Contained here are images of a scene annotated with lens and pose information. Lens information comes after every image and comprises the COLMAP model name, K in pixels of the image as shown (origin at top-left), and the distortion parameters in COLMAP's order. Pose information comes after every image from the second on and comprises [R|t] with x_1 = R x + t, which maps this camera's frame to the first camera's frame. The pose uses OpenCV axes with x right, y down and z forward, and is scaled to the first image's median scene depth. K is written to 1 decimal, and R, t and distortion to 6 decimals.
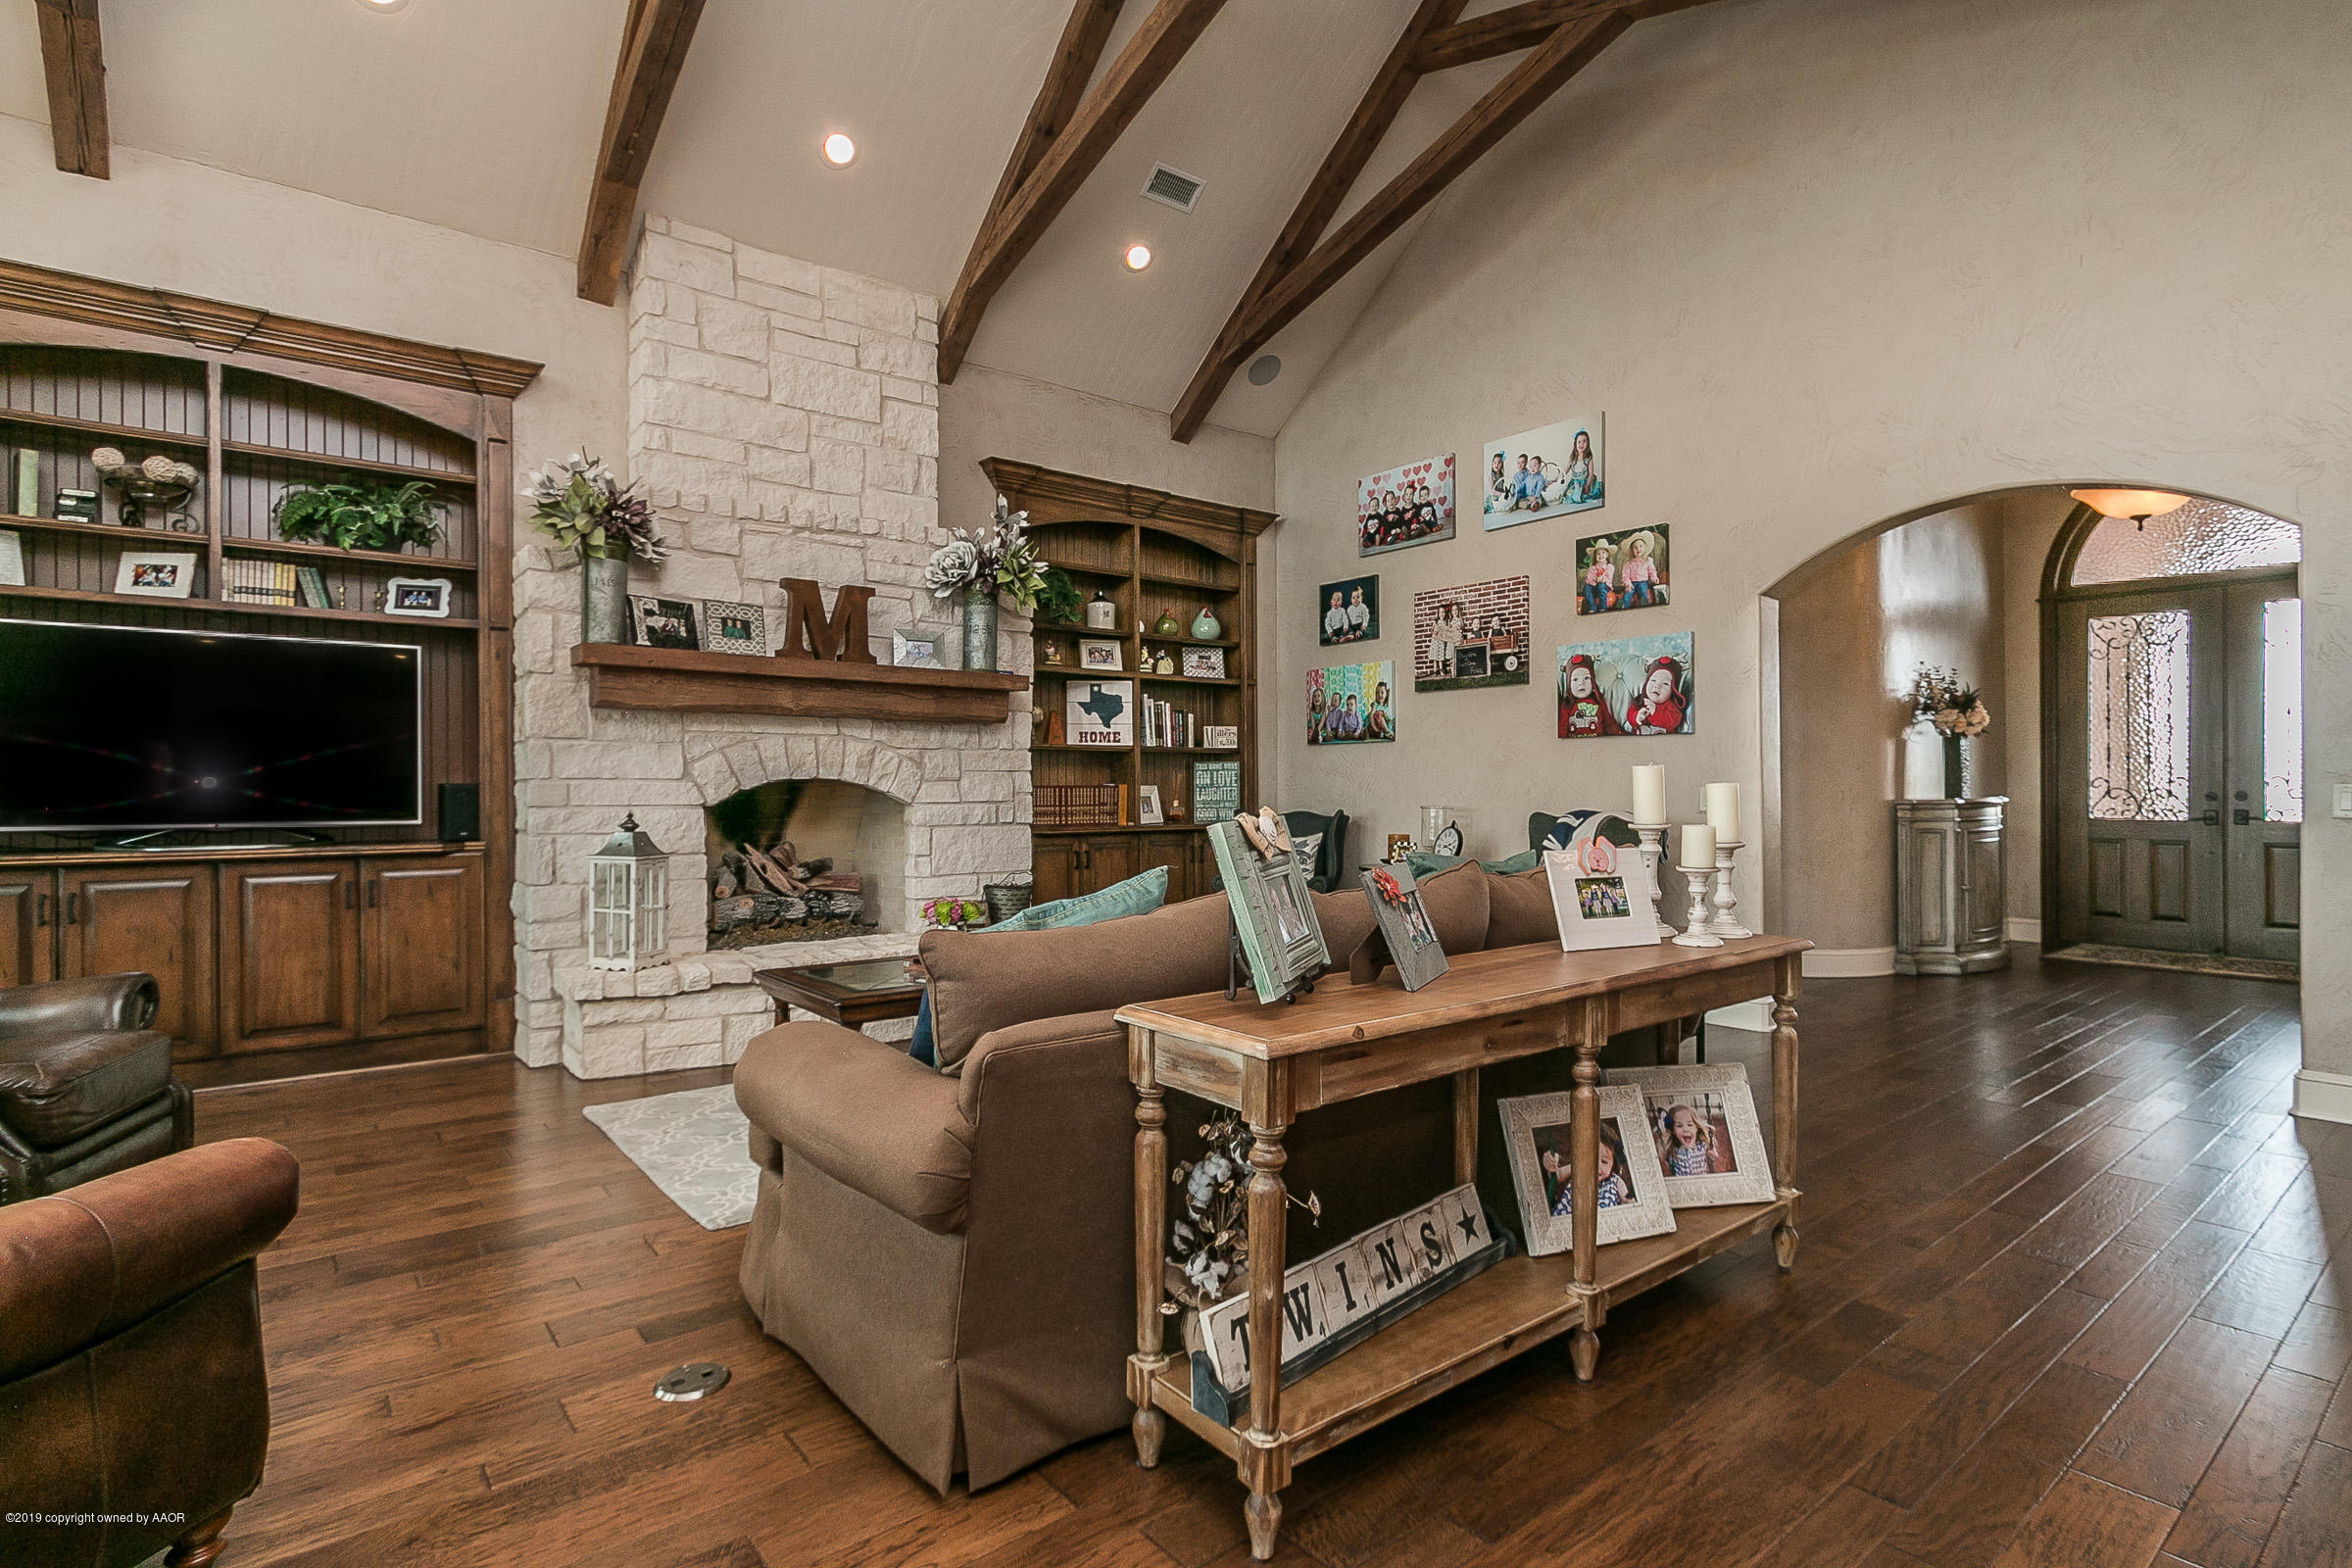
lens RADIAL K [[1126.0, 0, 1176.1], [0, 1126.0, 786.8], [0, 0, 1]] dist [-0.001118, -0.000002]
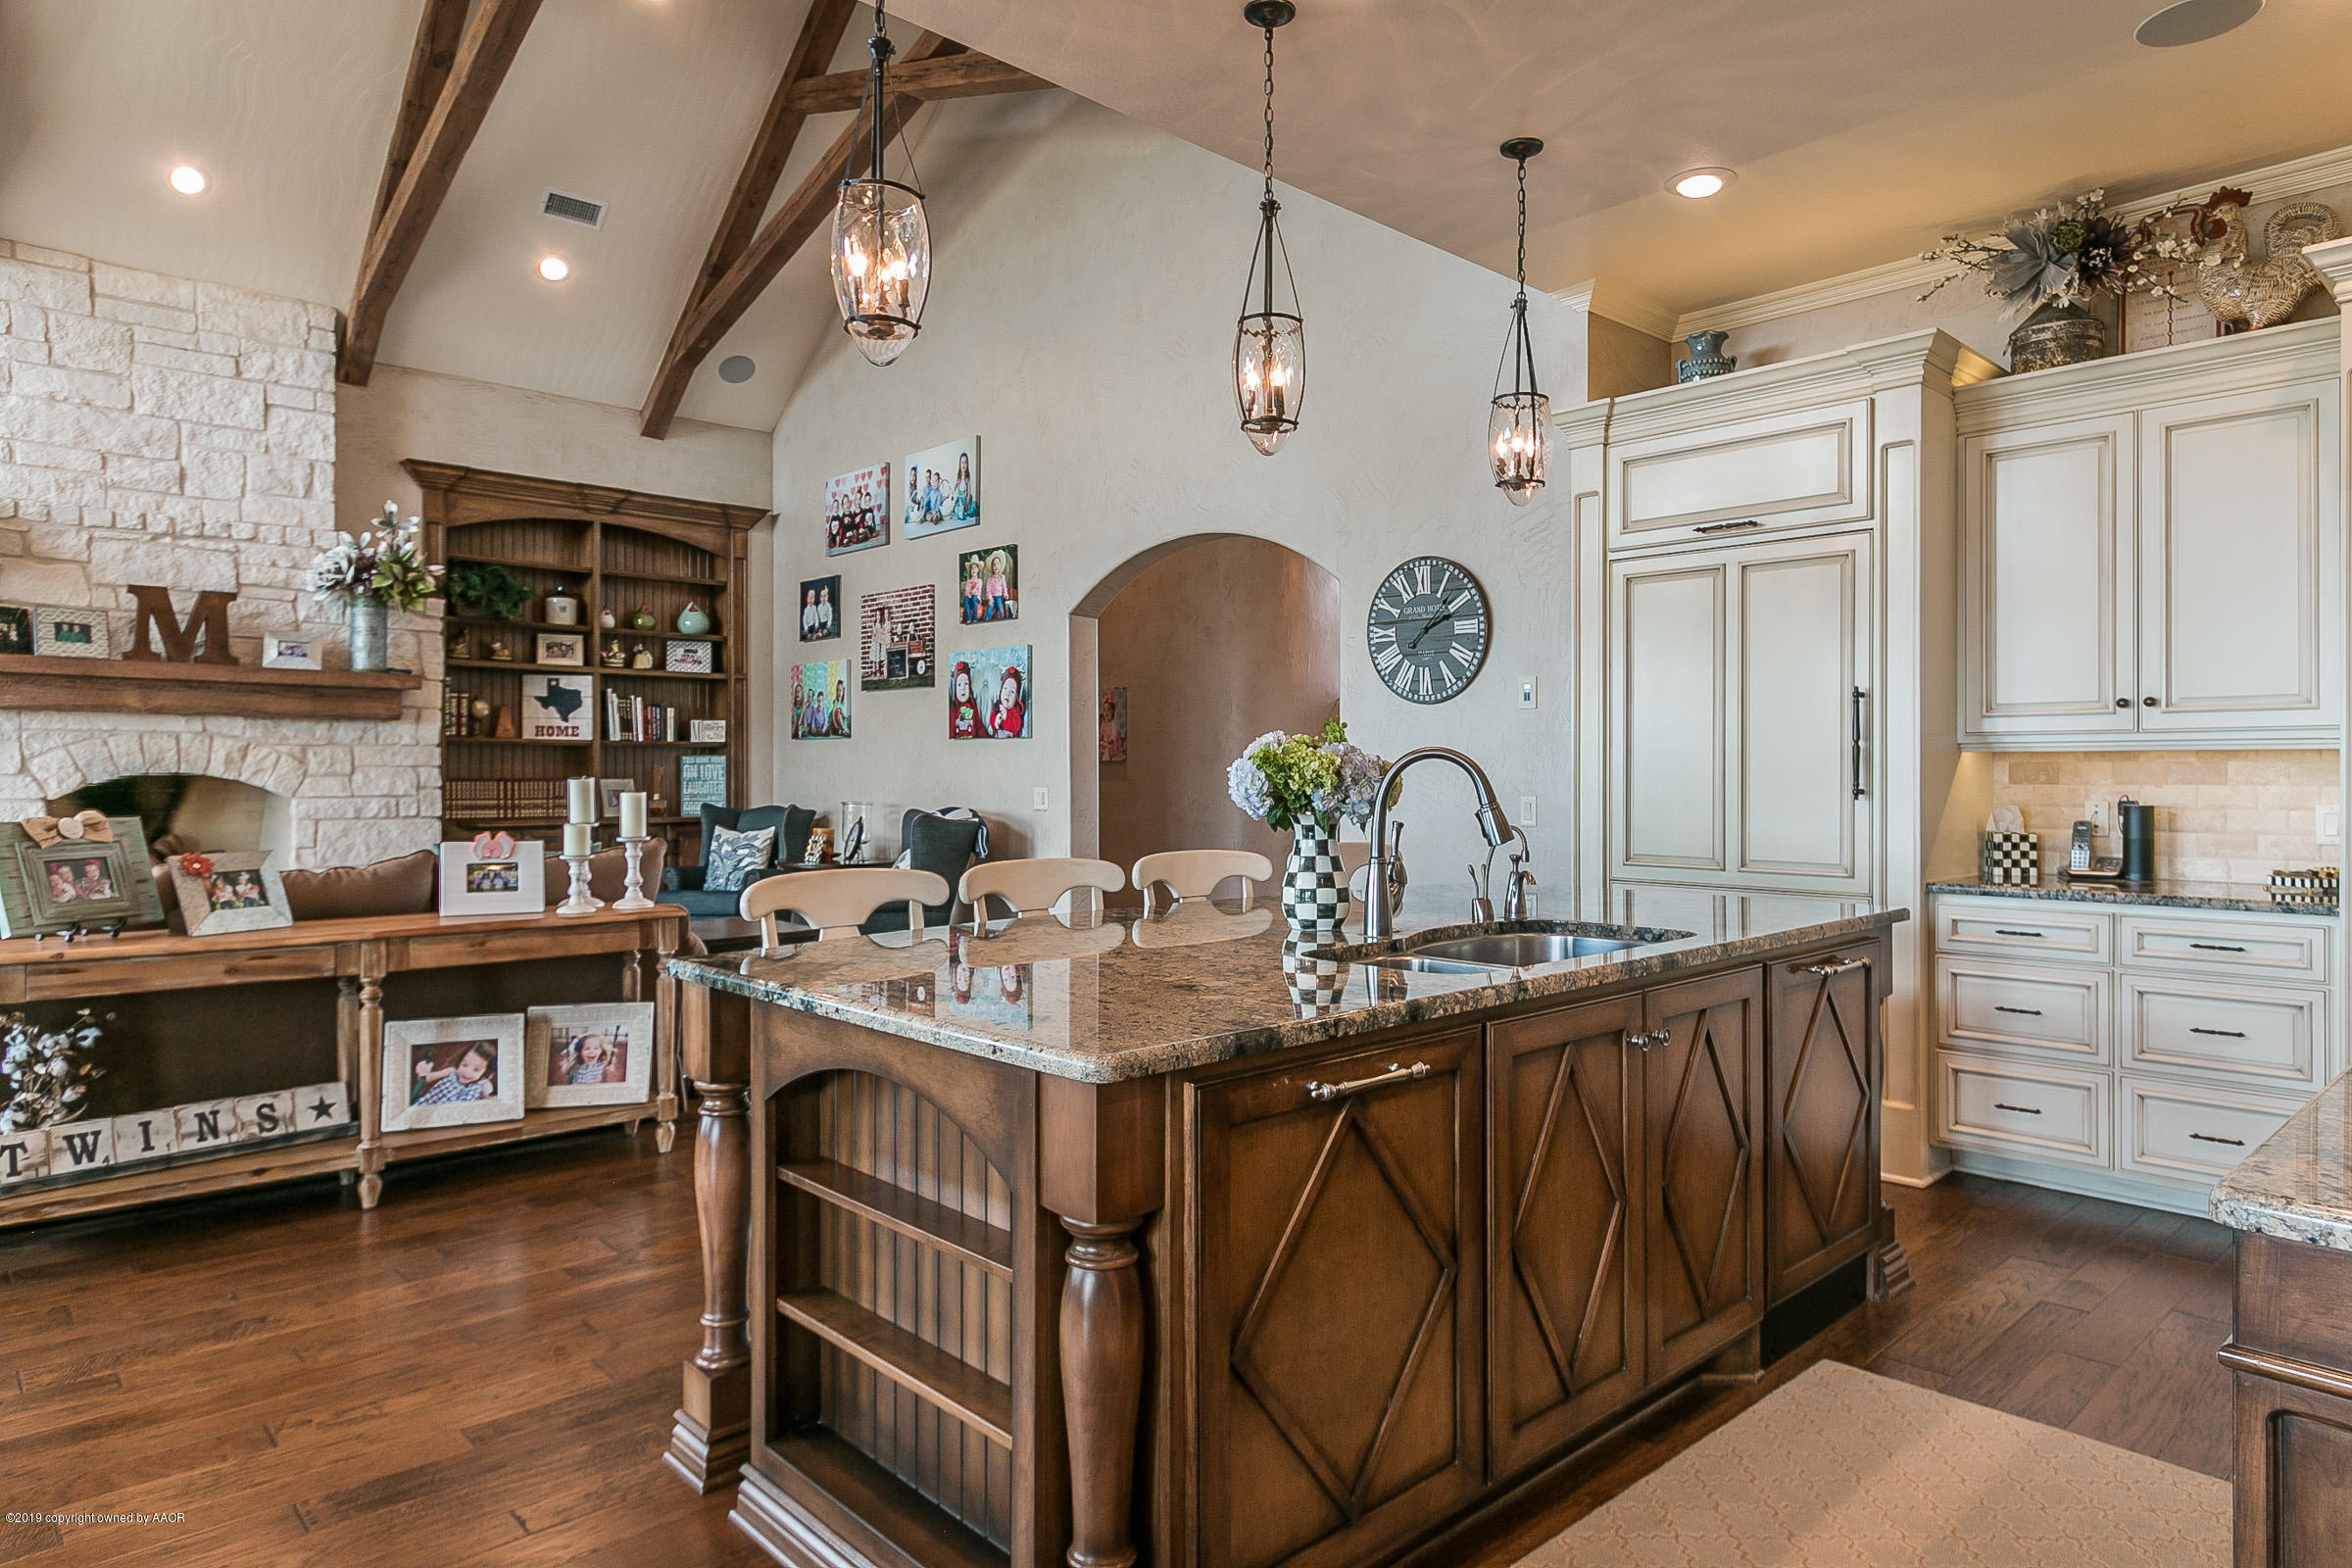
lens RADIAL K [[1343.5, 0, 1179.6], [0, 1343.5, 778.9], [0, 0, 1]] dist [-0.008517, -0.002074]
pose [[0.996134, 0.006577, 0.087604, 0.459519], [-0.007160, 0.999954, 0.006334, -0.015632], [-0.087558, -0.006937, 0.996135, -0.293805]]
